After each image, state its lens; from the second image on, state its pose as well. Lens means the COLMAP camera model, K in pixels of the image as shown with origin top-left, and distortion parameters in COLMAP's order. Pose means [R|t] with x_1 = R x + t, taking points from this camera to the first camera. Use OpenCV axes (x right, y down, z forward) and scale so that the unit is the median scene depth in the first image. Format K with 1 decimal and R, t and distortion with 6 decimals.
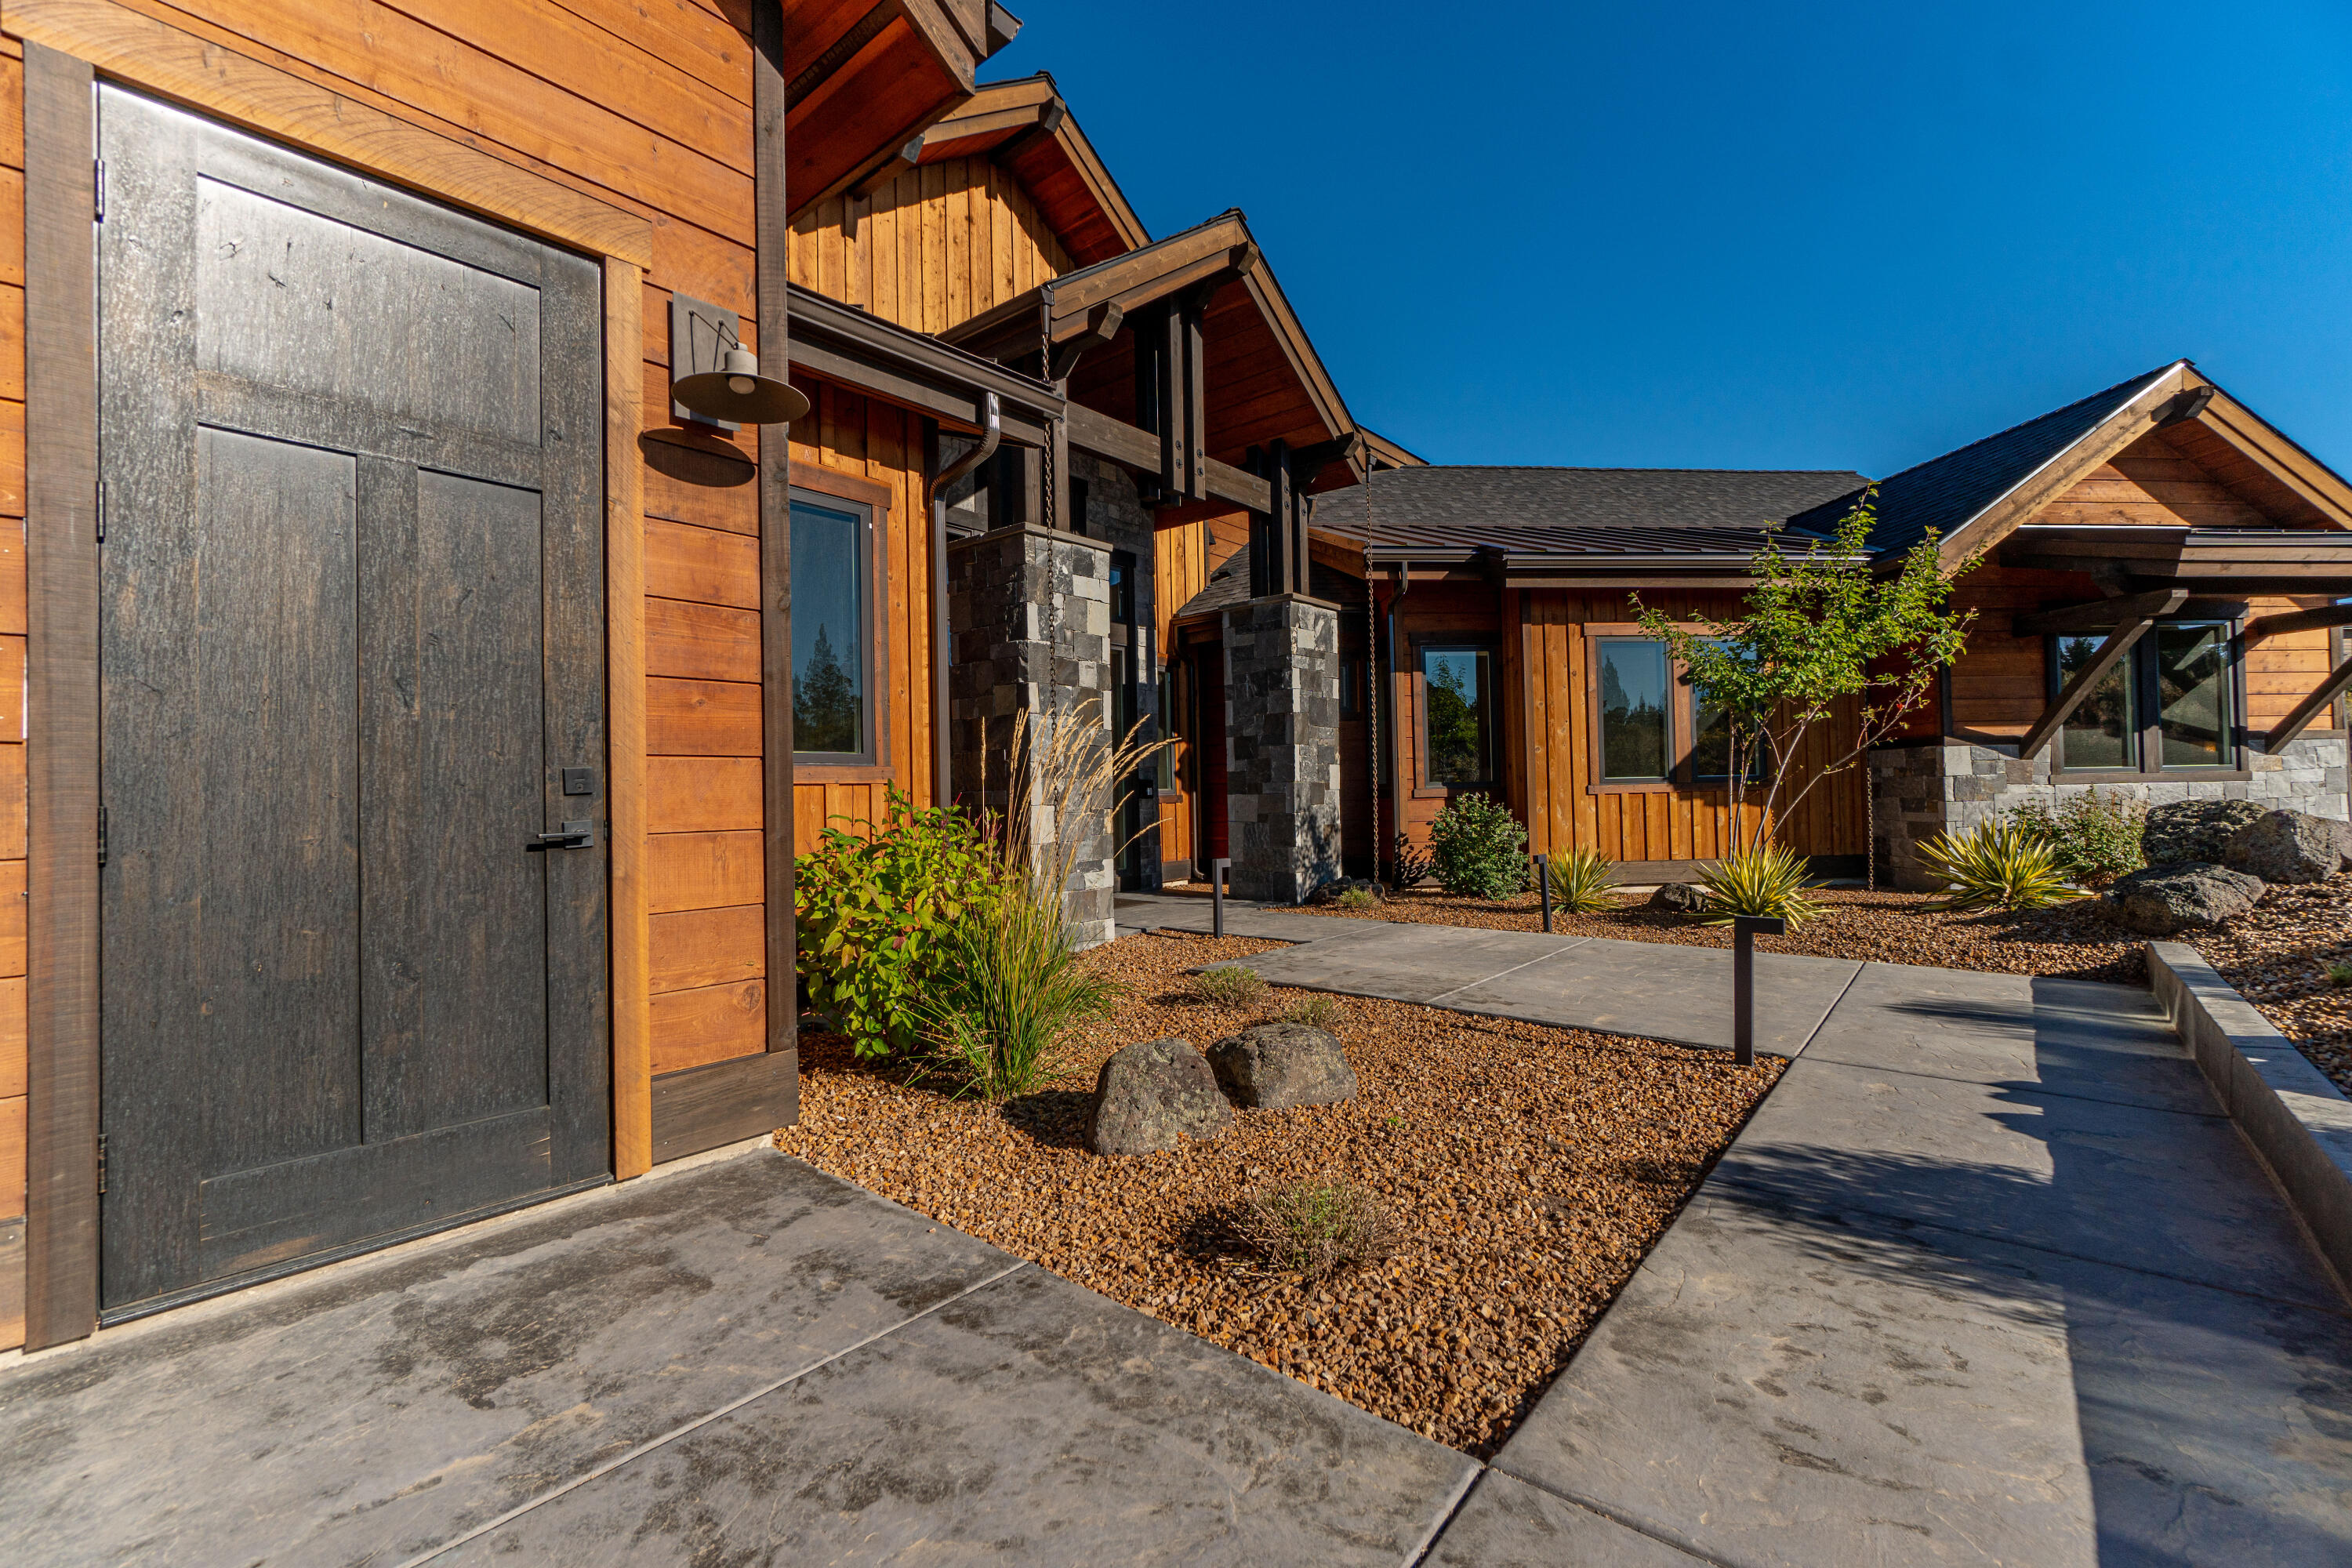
lens RADIAL K [[1019.1, 0, 1176.0], [0, 1019.1, 784.0], [0, 0, 1]] dist [-0.002755, -0.000161]
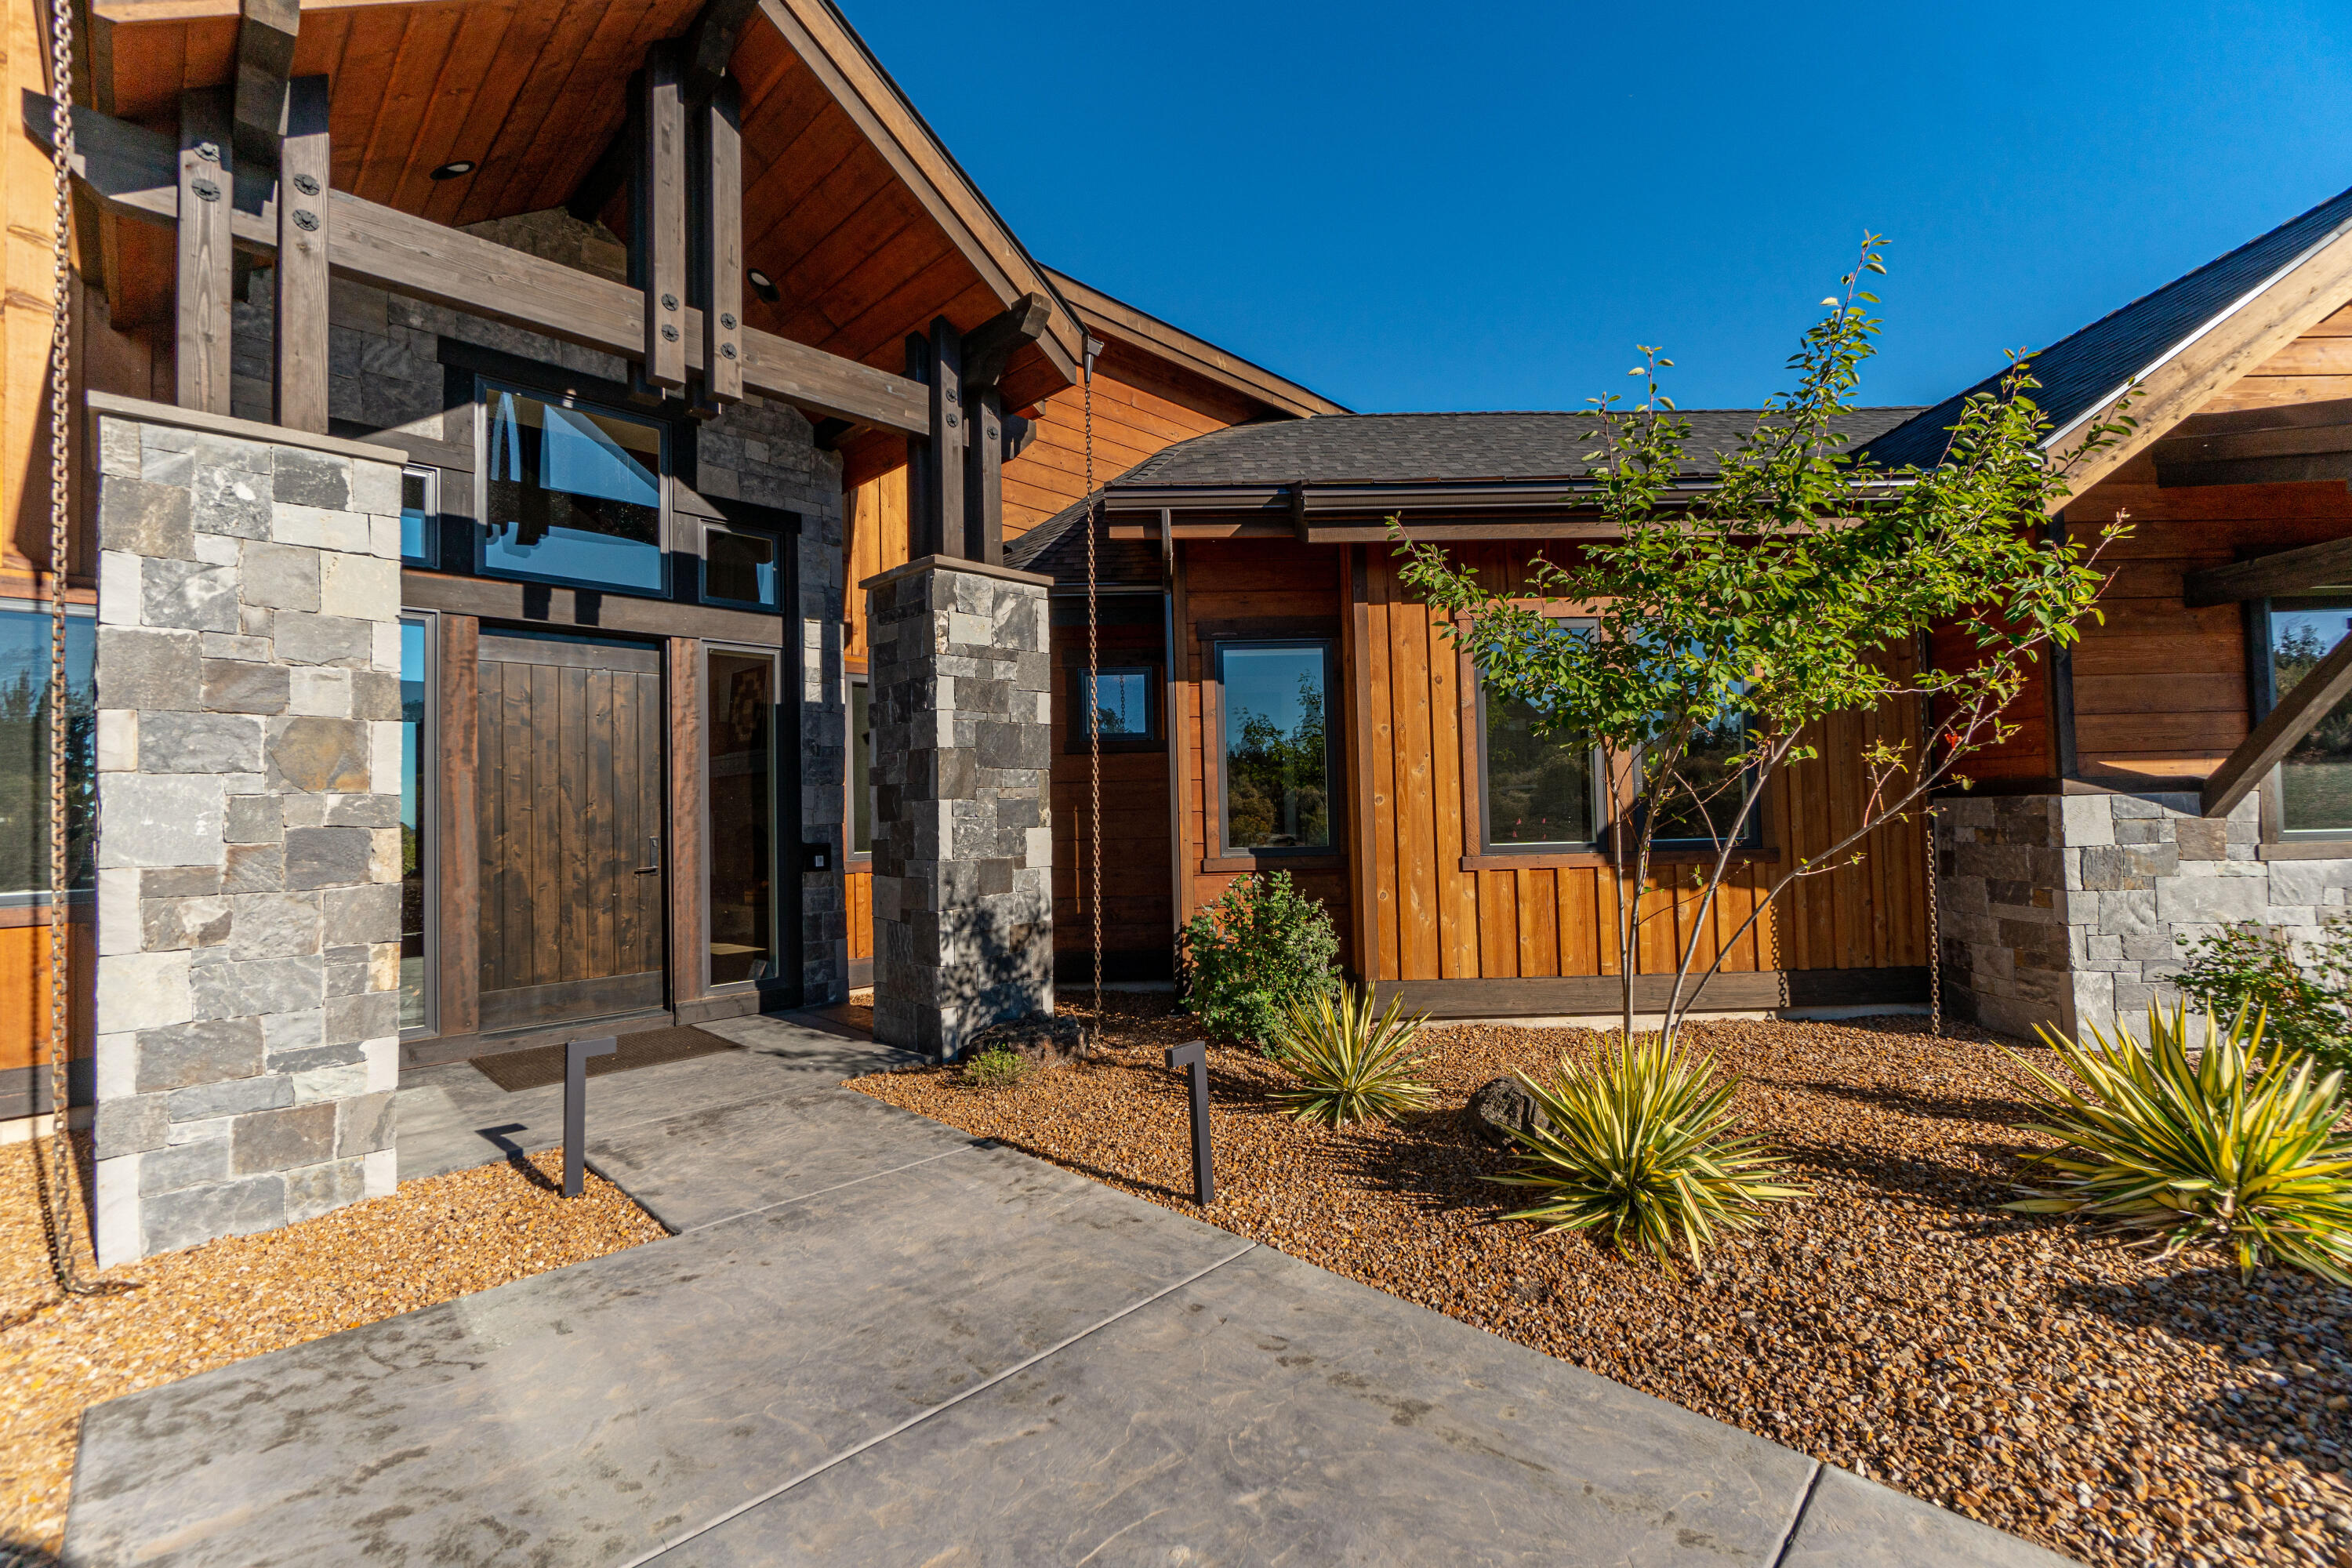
lens RADIAL K [[1007.0, 0, 1180.6], [0, 1007.0, 782.8], [0, 0, 1]] dist [-0.004241, 0.000098]
pose [[0.996858, -0.005080, -0.079042, 0.300481], [0.003998, 0.999896, -0.013839, -0.038963], [0.079104, 0.013479, 0.996775, 0.391383]]
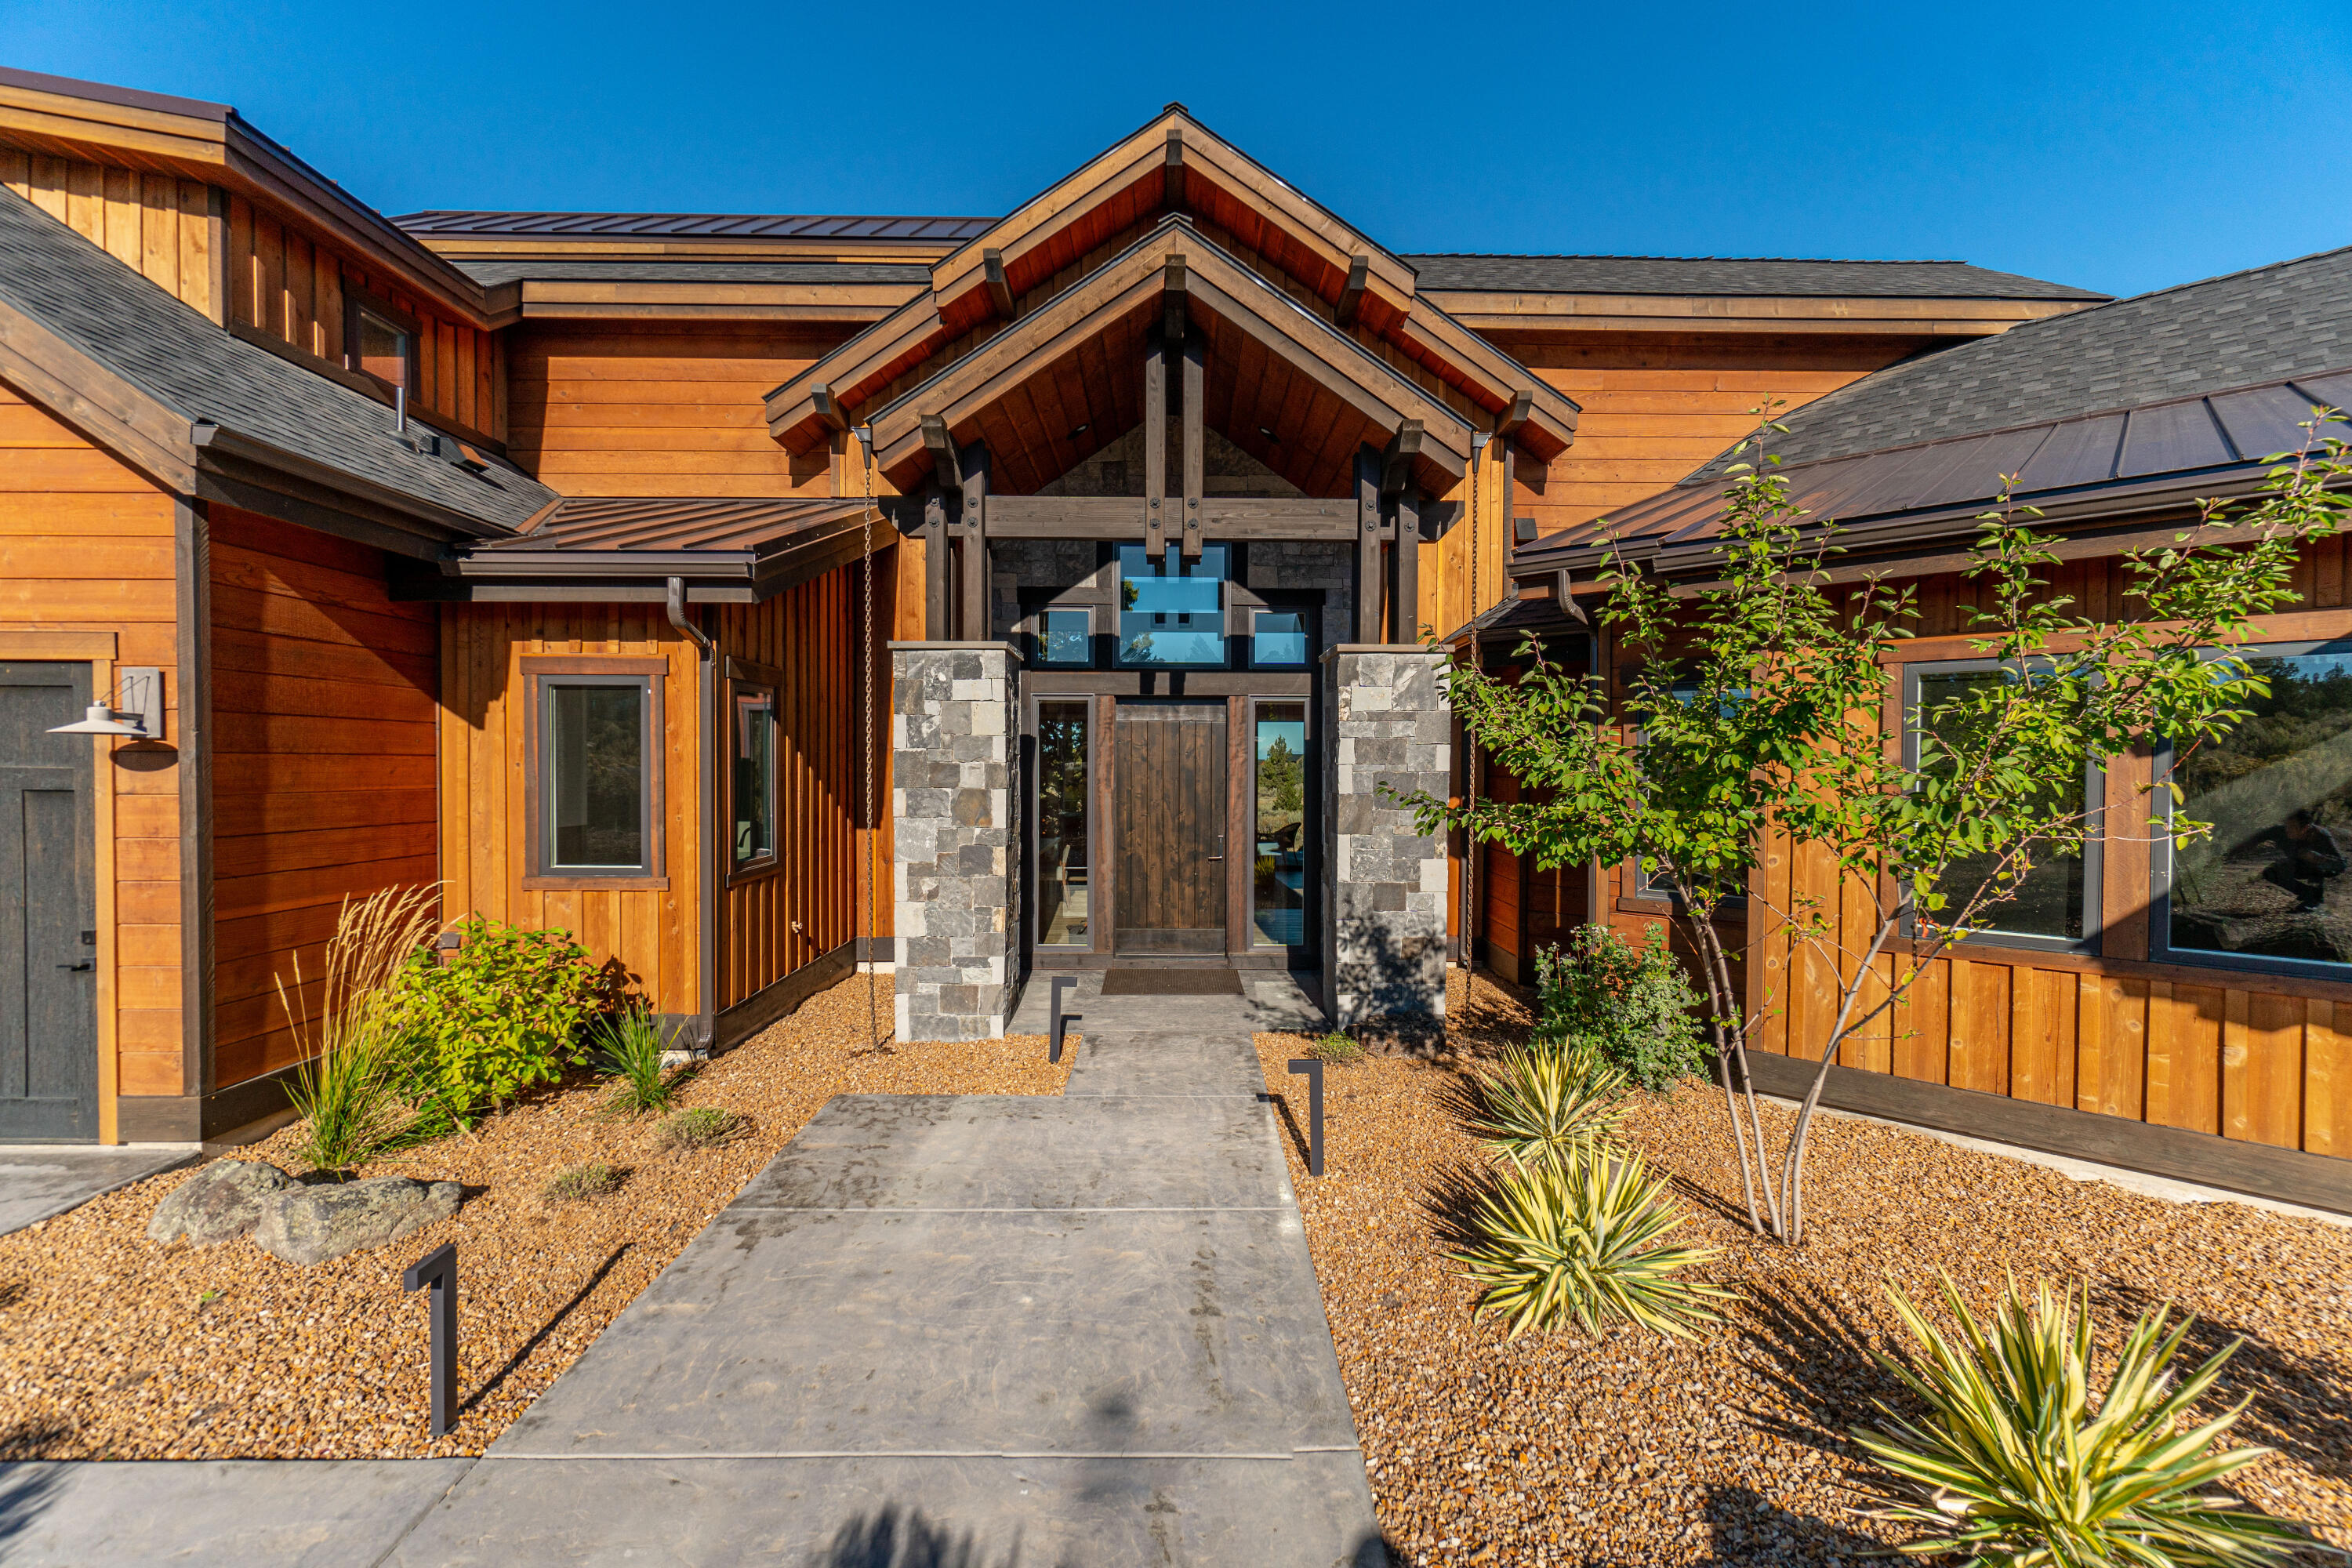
lens RADIAL K [[1007.0, 0, 1180.6], [0, 1007.0, 782.8], [0, 0, 1]] dist [-0.004241, 0.000098]
pose [[0.641420, 0.040447, -0.766123, 0.619020], [-0.005947, 0.998841, 0.047754, -0.112786], [0.767167, -0.026074, 0.640917, 0.388295]]
